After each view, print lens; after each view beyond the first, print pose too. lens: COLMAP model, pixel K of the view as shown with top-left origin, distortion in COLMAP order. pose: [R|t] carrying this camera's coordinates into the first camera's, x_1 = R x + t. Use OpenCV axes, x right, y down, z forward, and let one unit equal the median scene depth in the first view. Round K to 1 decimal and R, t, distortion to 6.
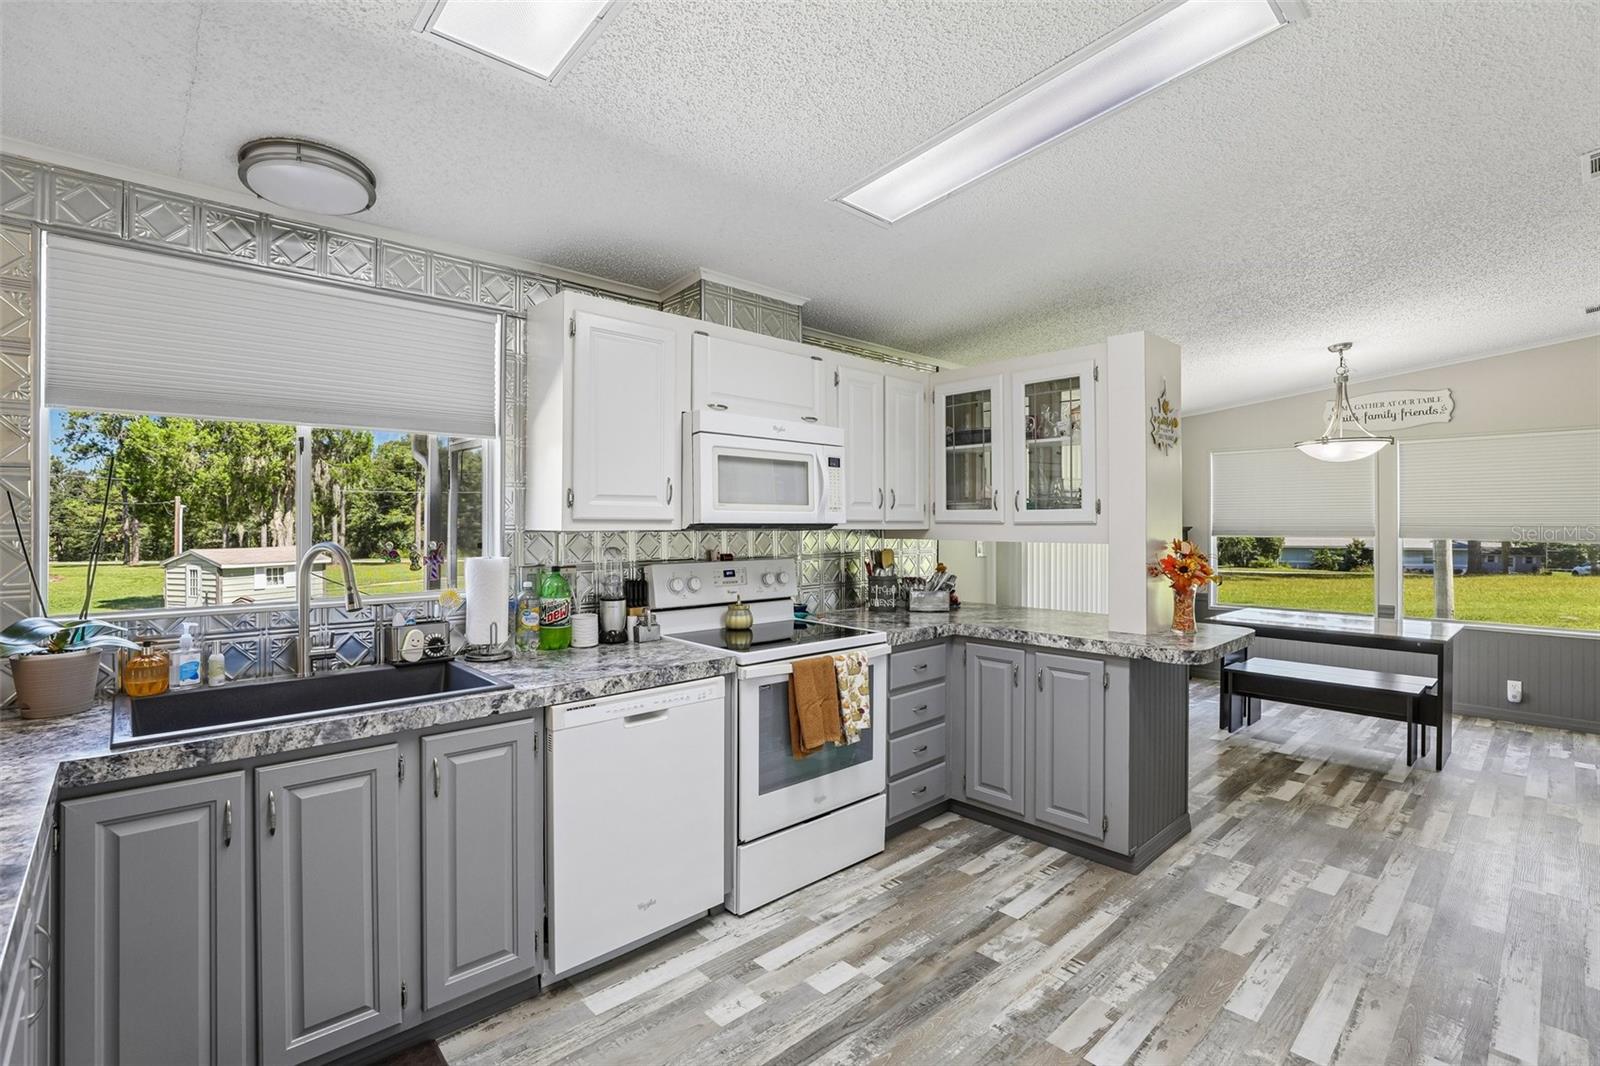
lens RADIAL K [[711.6, 0, 798.0], [0, 711.6, 527.6], [0, 0, 1]] dist [-0.035710, 0.003030]
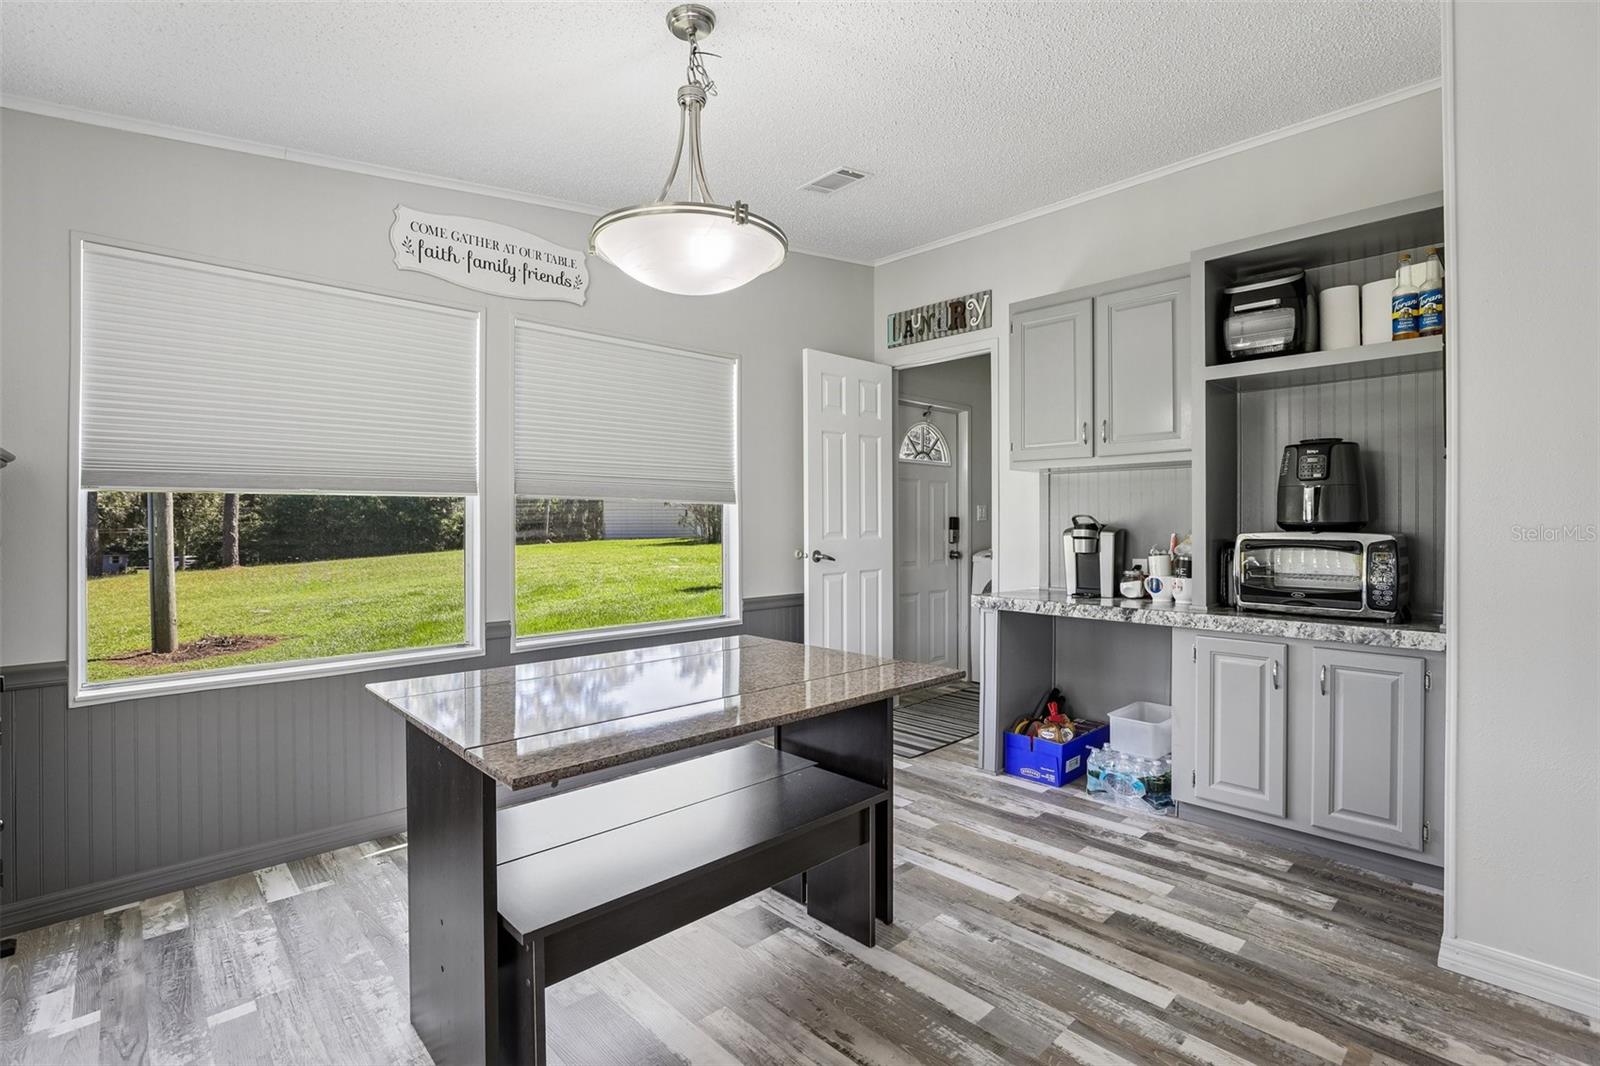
lens RADIAL K [[711.6, 0, 800.7], [0, 711.6, 524.1], [0, 0, 1]] dist [-0.035710, 0.003030]
pose [[0.002953, -0.008843, 0.999957, 0.294795], [0.008617, 0.999924, 0.008817, 0.038059], [-0.999959, 0.008590, 0.003029, 0.770826]]
